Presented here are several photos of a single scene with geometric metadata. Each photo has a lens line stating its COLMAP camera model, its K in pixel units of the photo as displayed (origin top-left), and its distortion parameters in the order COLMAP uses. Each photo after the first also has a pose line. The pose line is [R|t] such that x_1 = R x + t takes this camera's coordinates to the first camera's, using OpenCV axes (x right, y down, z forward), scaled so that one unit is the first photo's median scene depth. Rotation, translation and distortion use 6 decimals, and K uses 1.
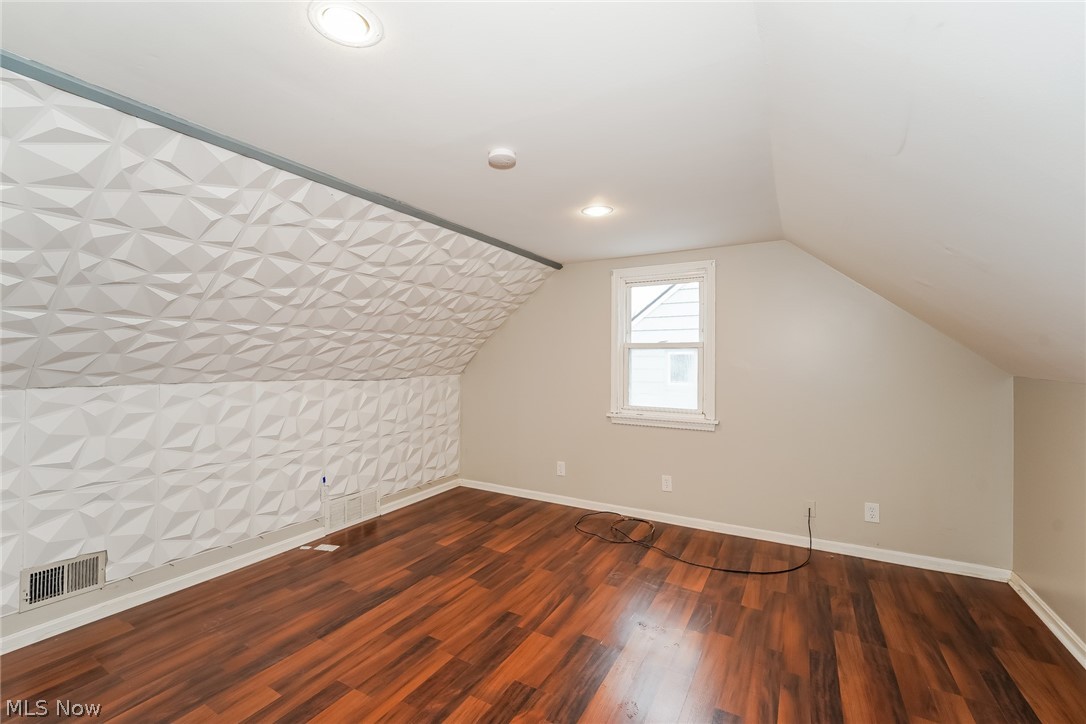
lens RADIAL K [[449.5, 0, 539.8], [0, 449.5, 346.1], [0, 0, 1]] dist [0.000962, 0.003395]
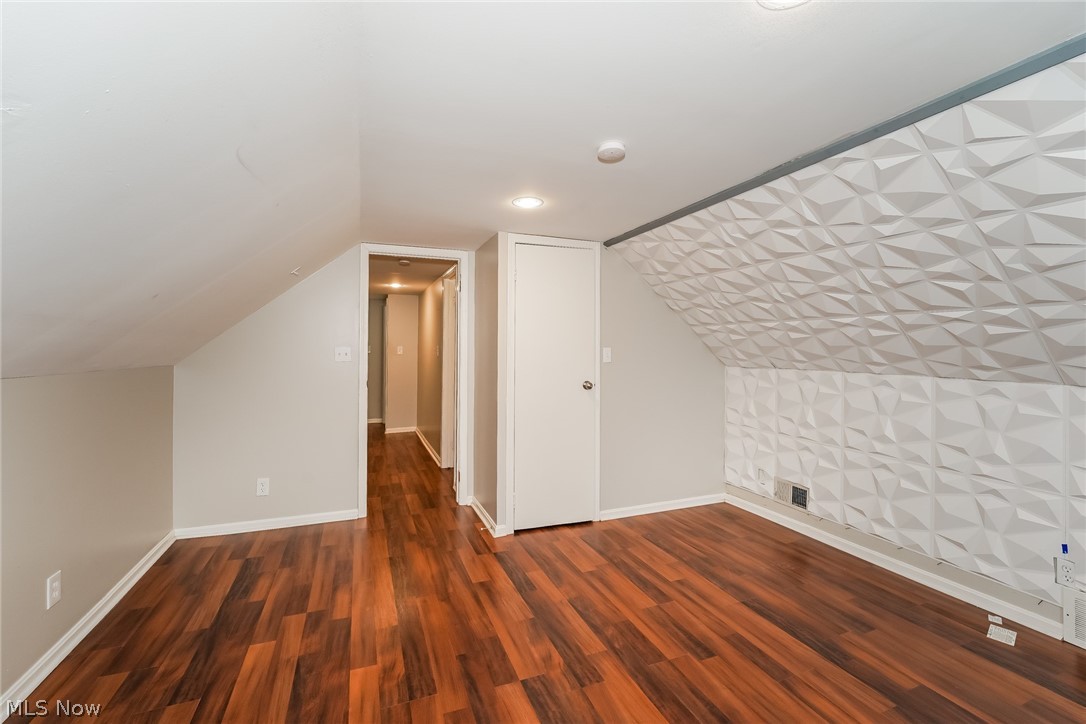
lens RADIAL K [[449.5, 0, 539.8], [0, 449.5, 346.1], [0, 0, 1]] dist [0.000962, 0.003395]
pose [[-0.608851, -0.013656, -0.793167, 0.618058], [0.023613, 0.999097, -0.035328, 0.041964], [0.792933, -0.040238, -0.607979, 1.153177]]
